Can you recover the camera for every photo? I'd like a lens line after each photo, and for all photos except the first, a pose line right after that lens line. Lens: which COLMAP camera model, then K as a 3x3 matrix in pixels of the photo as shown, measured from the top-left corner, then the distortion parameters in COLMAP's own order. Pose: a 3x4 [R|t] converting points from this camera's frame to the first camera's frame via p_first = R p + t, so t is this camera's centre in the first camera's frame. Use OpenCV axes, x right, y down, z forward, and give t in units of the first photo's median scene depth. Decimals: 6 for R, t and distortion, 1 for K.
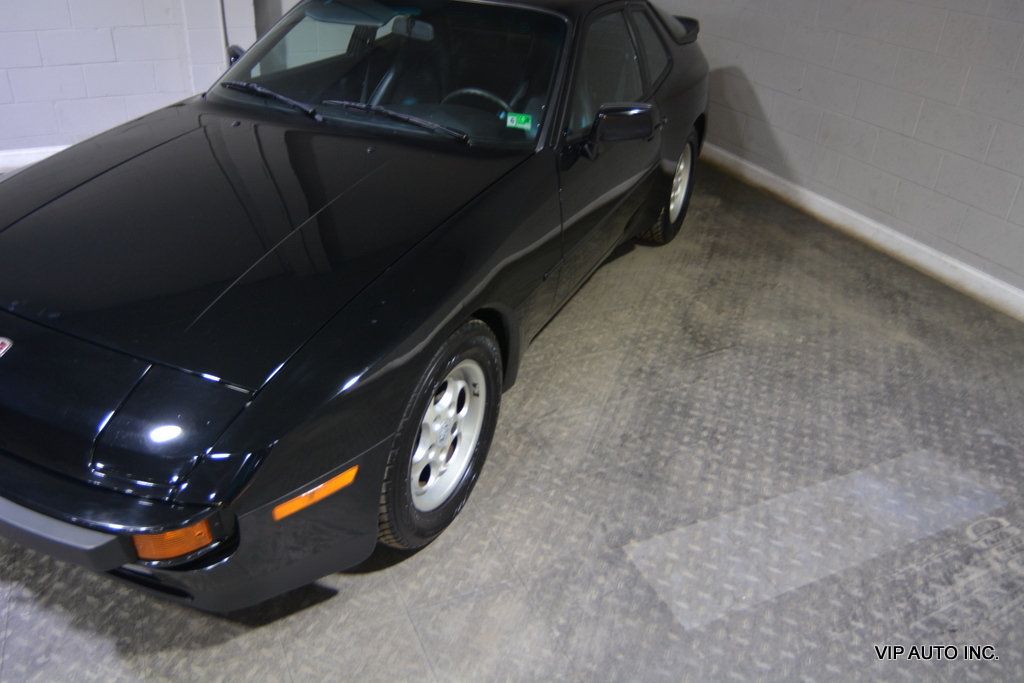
lens RADIAL K [[787.5, 0, 500.9], [0, 787.5, 333.4], [0, 0, 1]] dist [-0.102711, 0.053365]
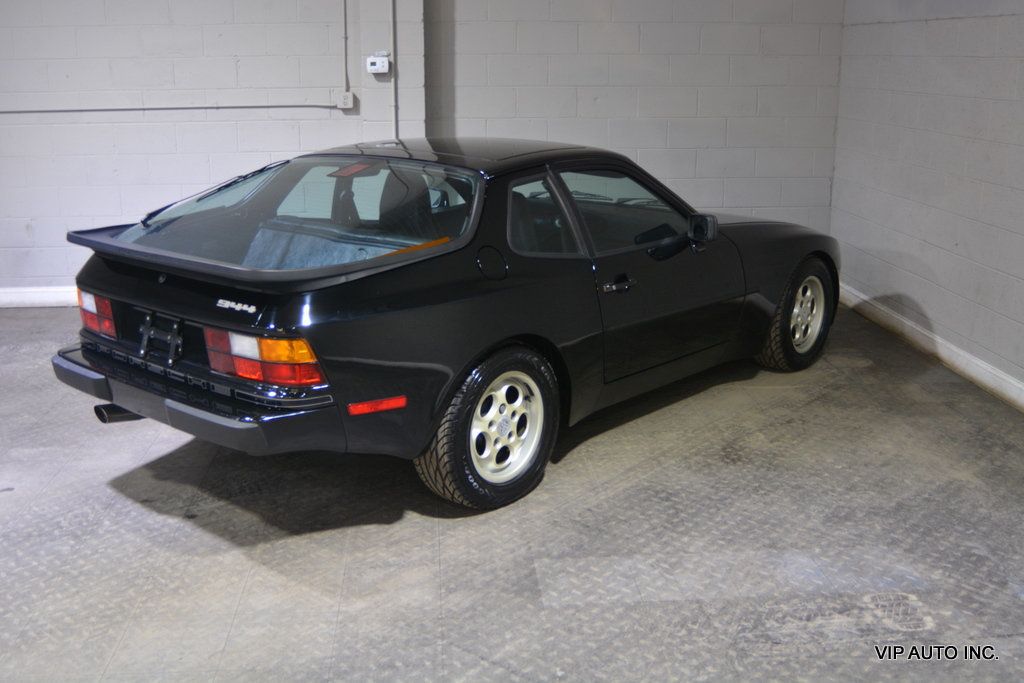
lens RADIAL K [[1091.0, 0, 512.0], [0, 1091.0, 341.5], [0, 0, 1]] dist [-0.068693, 0.033765]
pose [[0.942262, 0.041284, -0.332323, 0.565807], [-0.128206, 0.961238, -0.244101, 0.309687], [0.309364, 0.272613, 0.911030, -0.530643]]
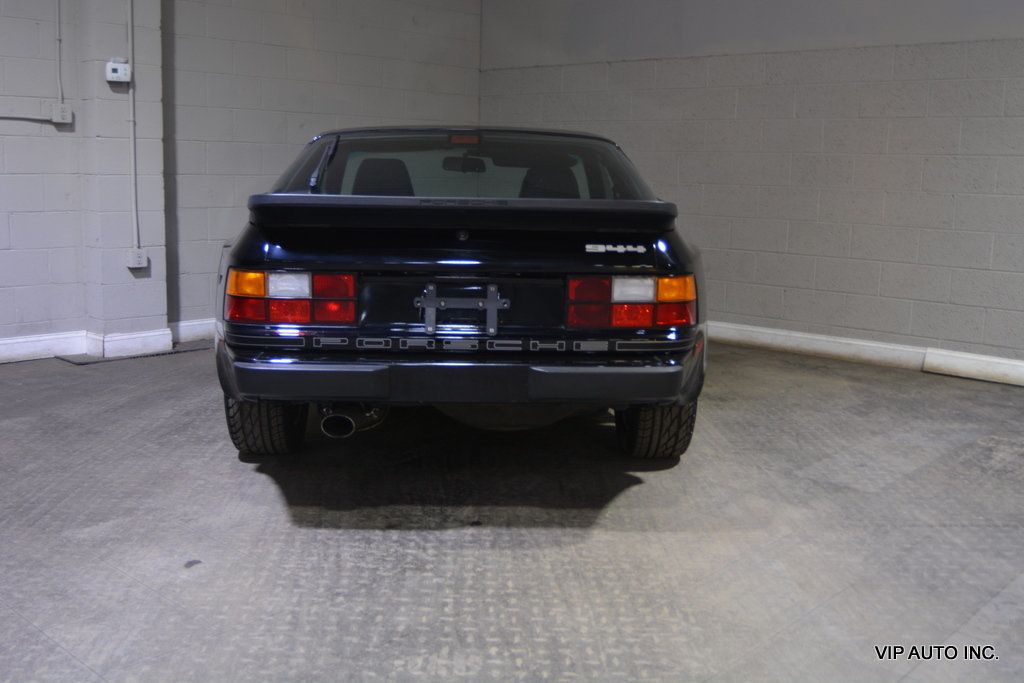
lens RADIAL K [[1037.1, 0, 512.0], [0, 1037.1, 341.5], [0, 0, 1]] dist [-0.068817, 0.014065]
pose [[0.915863, -0.090845, 0.391077, -0.792716], [0.217054, 0.931481, -0.291942, 0.399512], [-0.337760, 0.352264, 0.872828, -0.370785]]
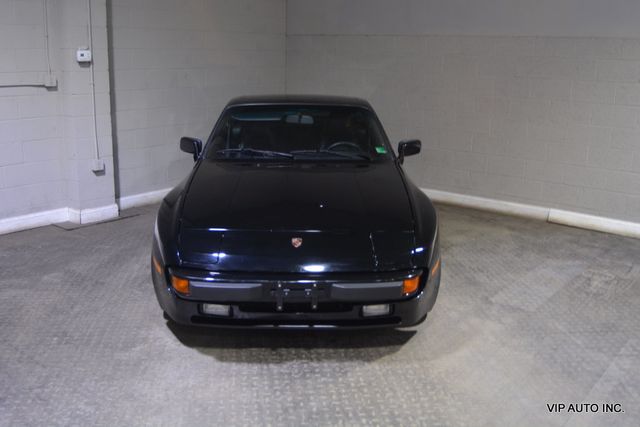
lens RADIAL K [[648.2, 0, 320.0], [0, 648.2, 213.5], [0, 0, 1]] dist [-0.068817, 0.014065]
pose [[0.884423, -0.141314, 0.444777, -1.006652], [0.249729, 0.948428, -0.195244, 0.236472], [-0.394248, 0.283751, 0.874101, -0.555013]]
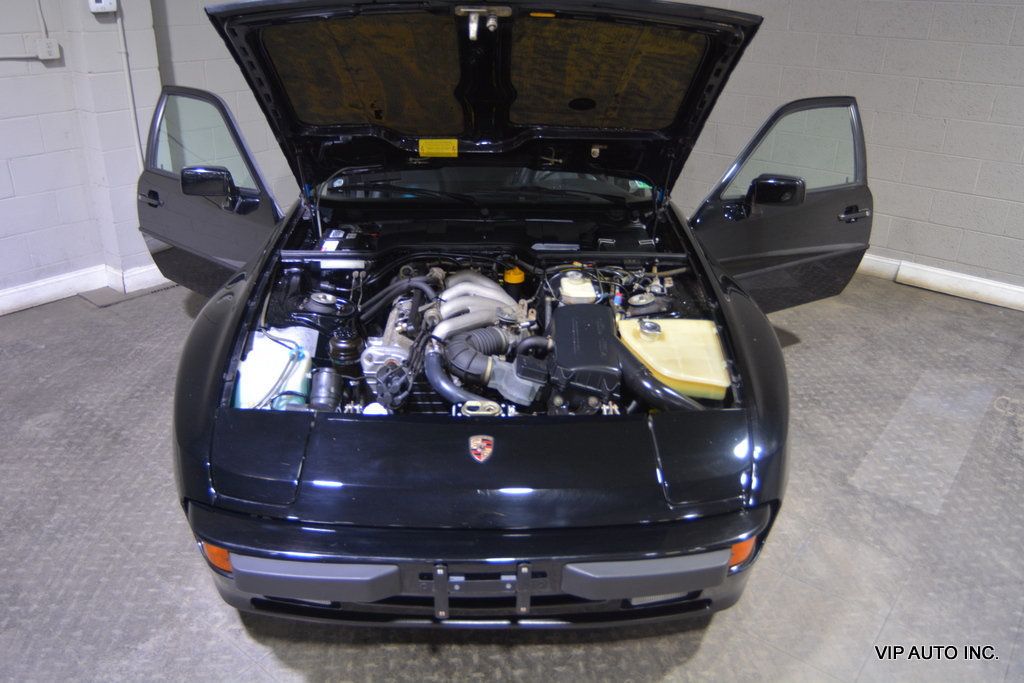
lens RADIAL K [[787.5, 0, 500.9], [0, 787.5, 333.4], [0, 0, 1]] dist [-0.102711, 0.053365]
pose [[0.891061, -0.213458, 0.400556, -0.696579], [0.248981, 0.967757, -0.038151, -0.053122], [-0.379497, 0.133726, 0.915478, 0.006784]]
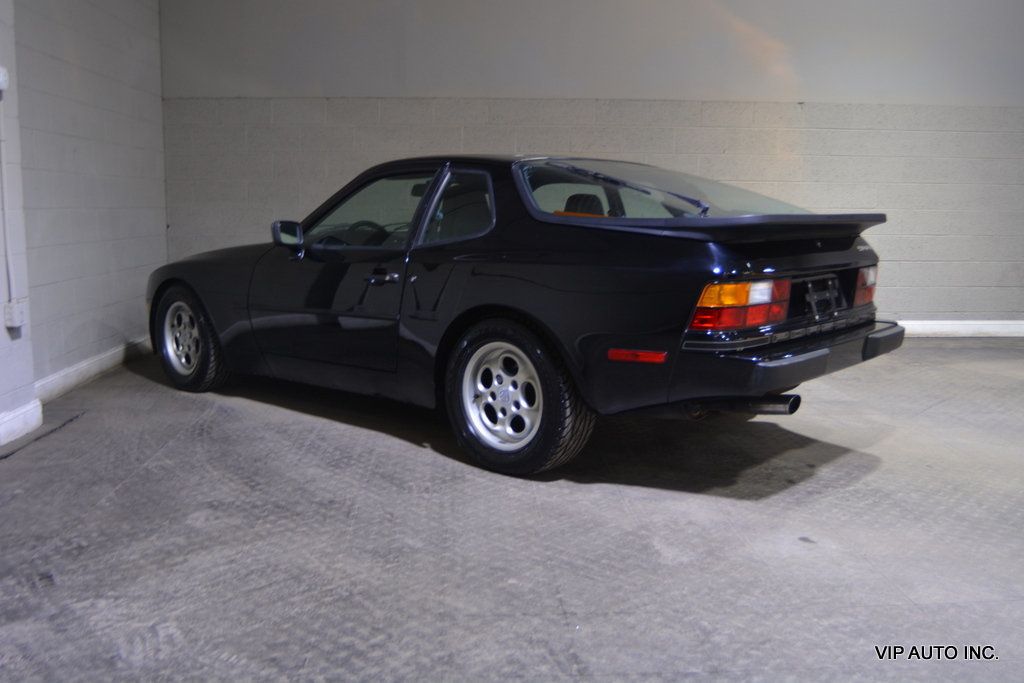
lens RADIAL K [[910.5, 0, 512.0], [0, 910.5, 341.5], [0, 0, 1]] dist [-0.077263, 0.015935]
pose [[0.353205, -0.180979, 0.917874, -1.773408], [0.478360, 0.878096, -0.010941, -0.142637], [-0.804001, 0.442939, 0.396721, 0.536322]]
